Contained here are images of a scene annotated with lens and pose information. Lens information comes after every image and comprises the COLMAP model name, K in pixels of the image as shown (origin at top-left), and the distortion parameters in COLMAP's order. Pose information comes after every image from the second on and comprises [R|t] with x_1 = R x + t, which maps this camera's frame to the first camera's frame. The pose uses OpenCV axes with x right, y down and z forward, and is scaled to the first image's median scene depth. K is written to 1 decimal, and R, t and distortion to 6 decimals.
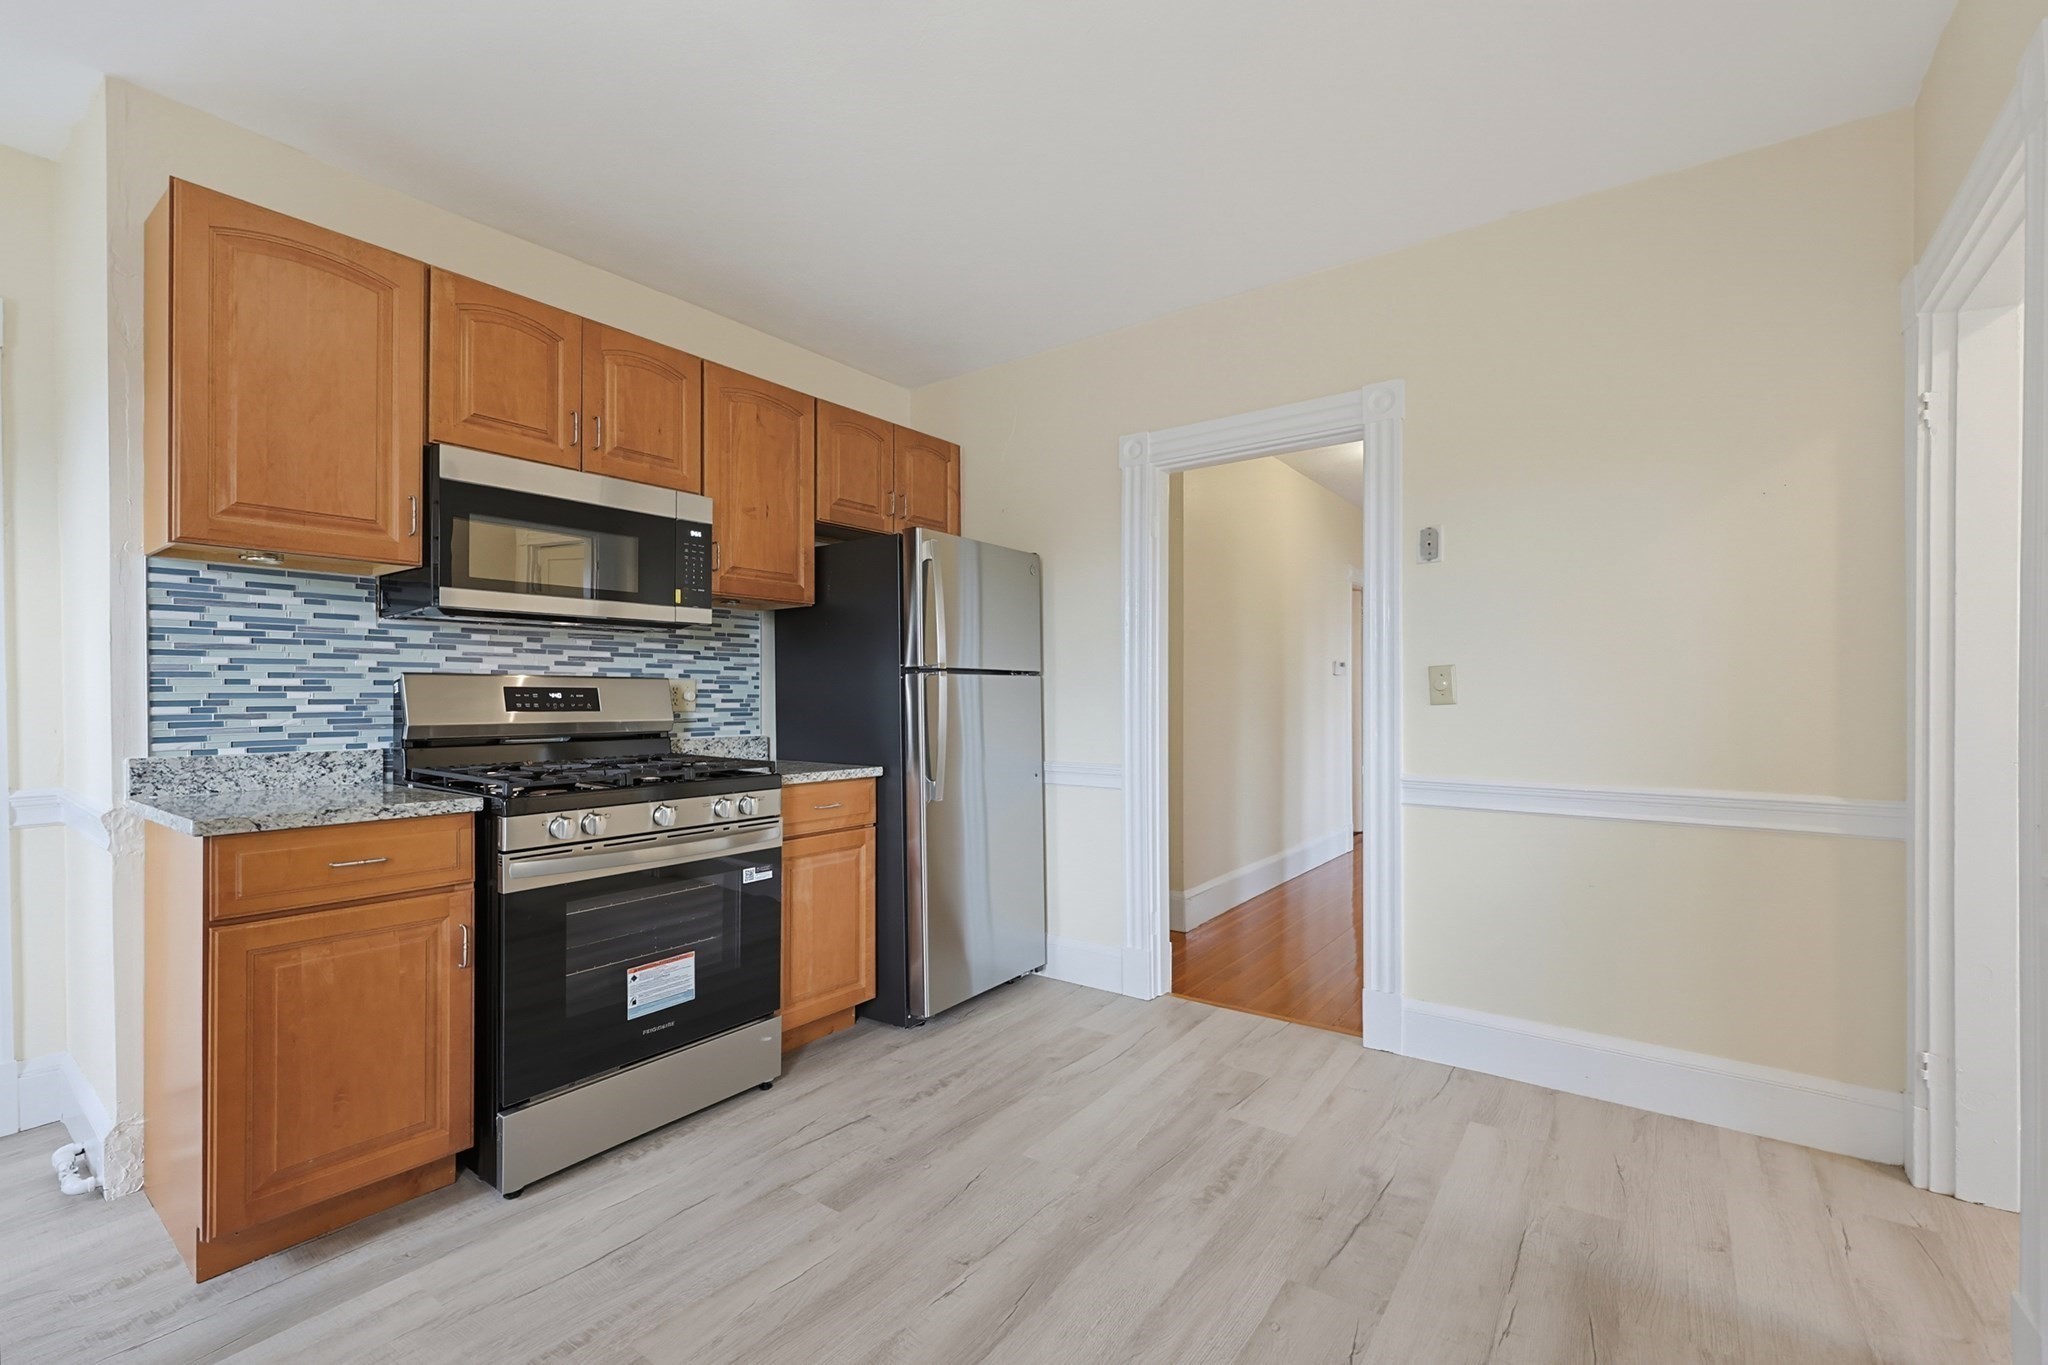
lens RADIAL K [[885.3, 0, 1031.1], [0, 885.3, 708.8], [0, 0, 1]] dist [-0.000772, 0.000007]
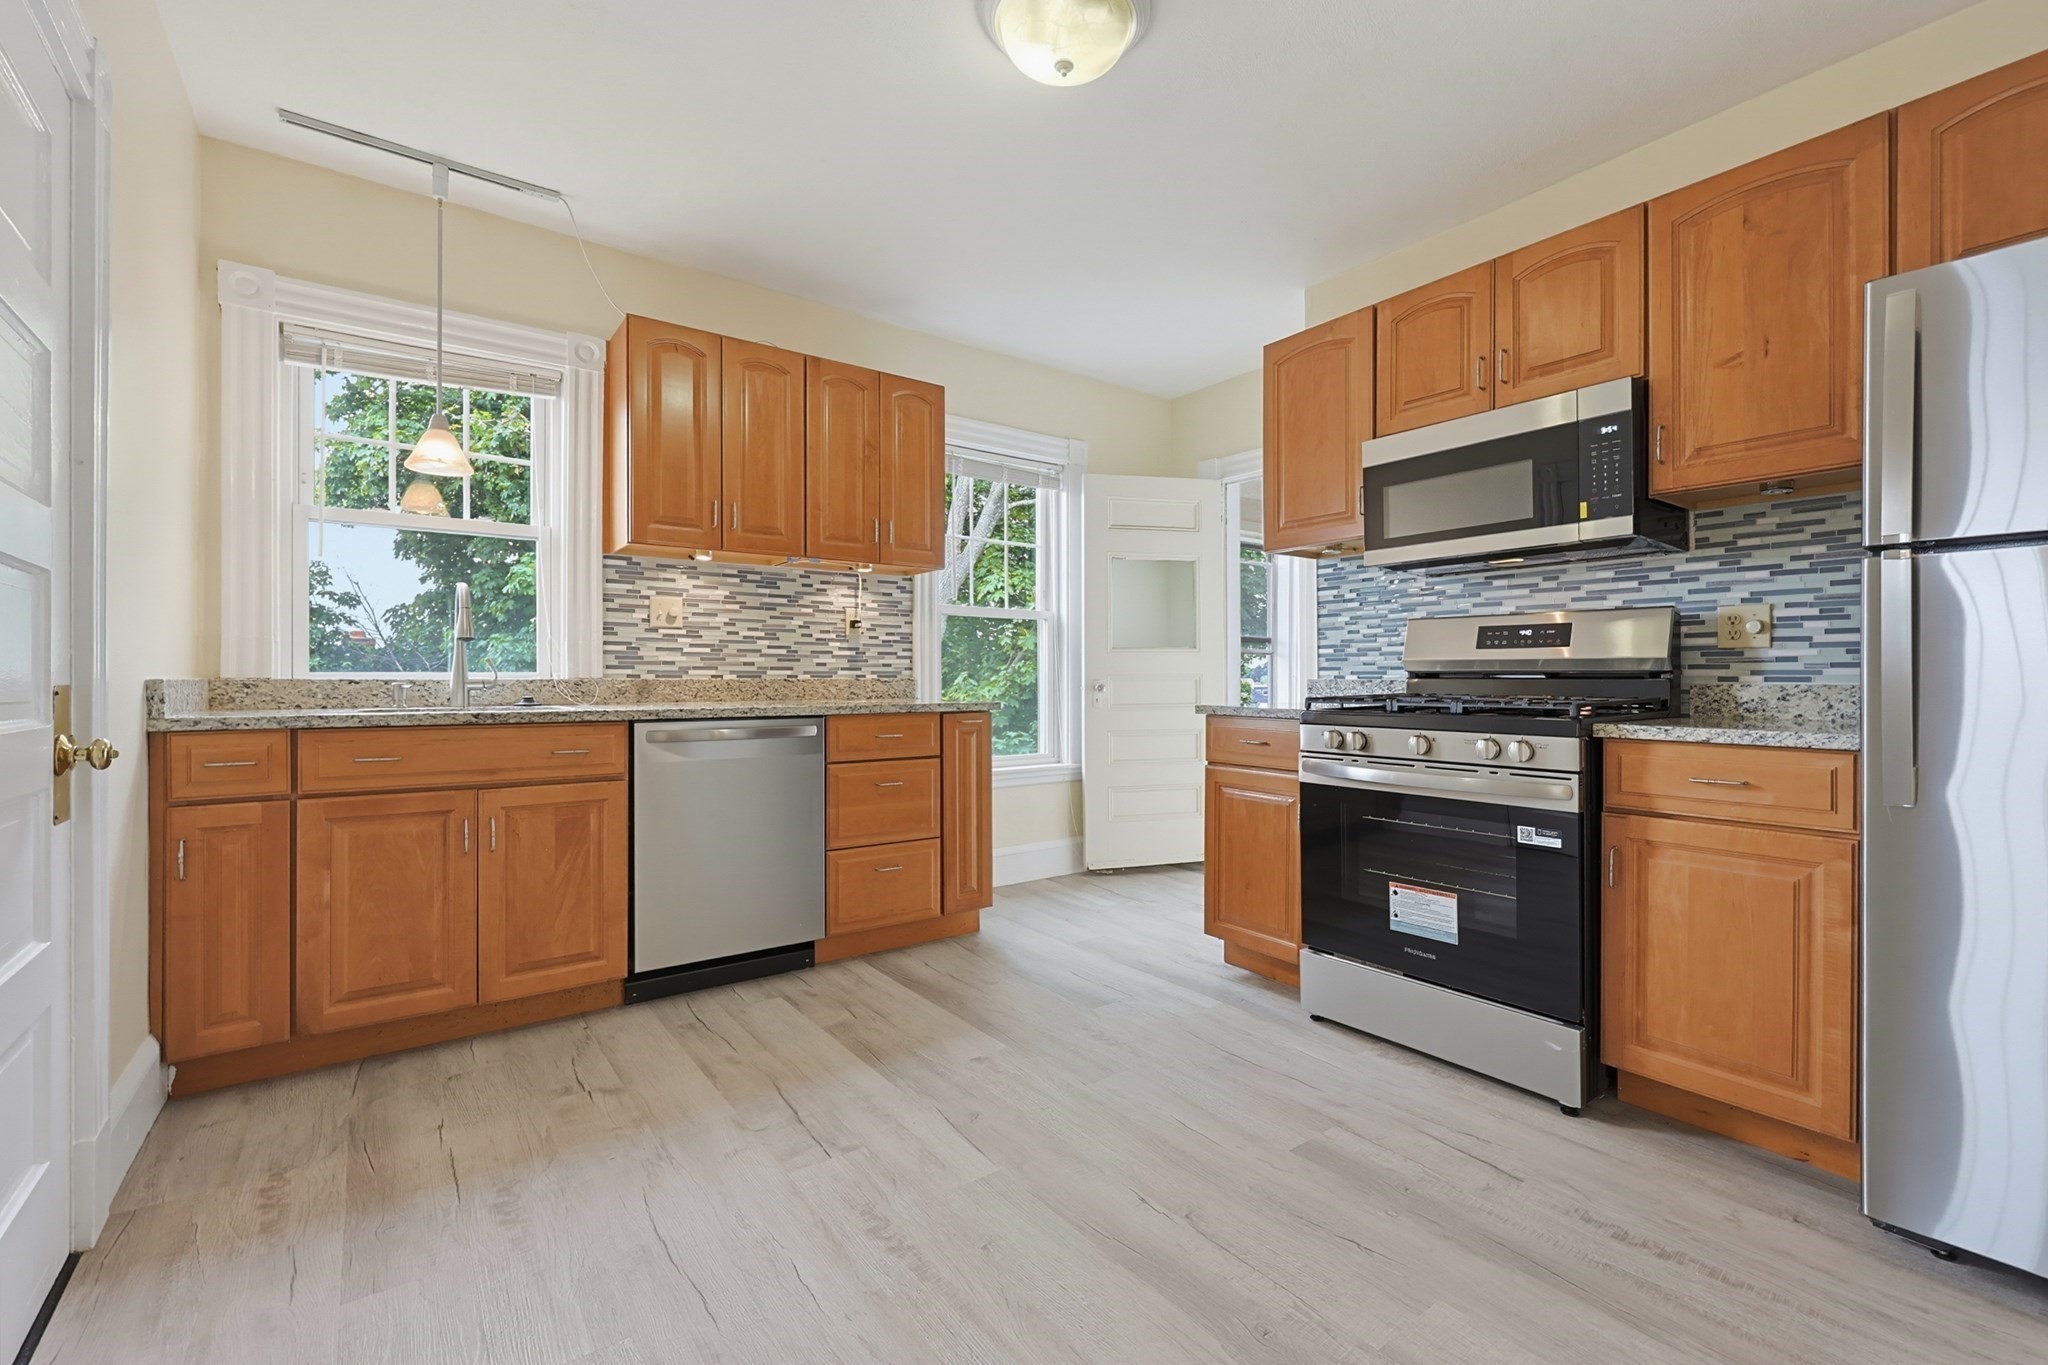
lens RADIAL K [[880.0, 0, 1036.1], [0, 880.0, 682.2], [0, 0, 1]] dist [0.001263, 0.000384]
pose [[-0.292172, 0.006186, -0.956346, 0.563282], [-0.014881, 0.999829, 0.011013, 0.037359], [0.956250, 0.017449, -0.292030, 0.727604]]
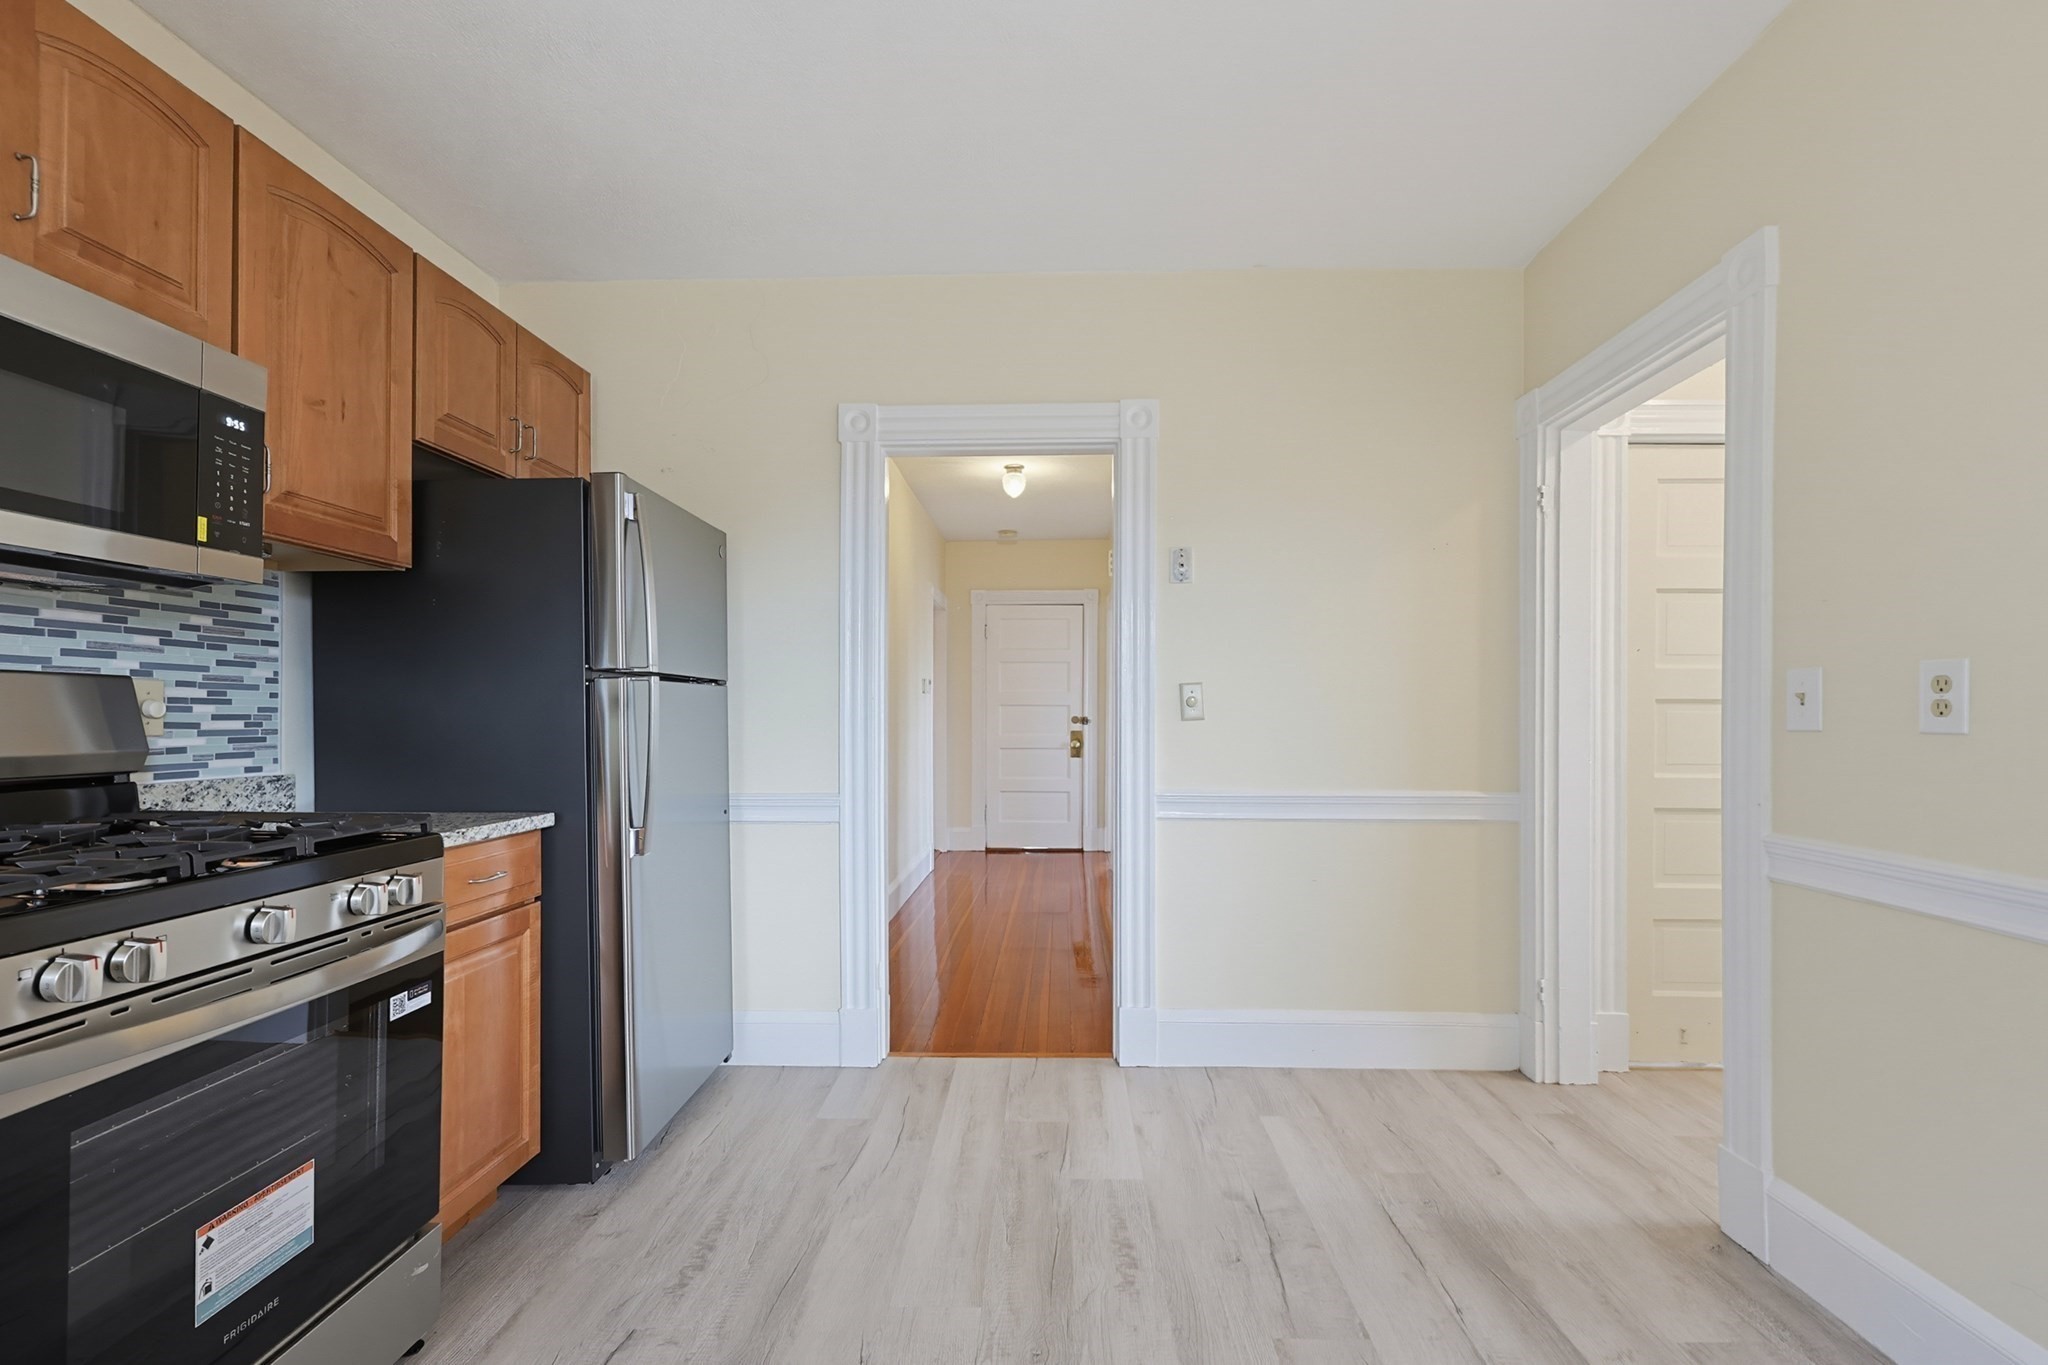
lens RADIAL K [[905.9, 0, 1033.4], [0, 905.9, 721.7], [0, 0, 1]] dist [-0.000807, 0.000112]
pose [[0.821552, -0.002332, 0.570128, -0.287126], [0.007409, 0.999951, -0.006587, 0.002252], [-0.570085, 0.009636, 0.821529, 0.226385]]
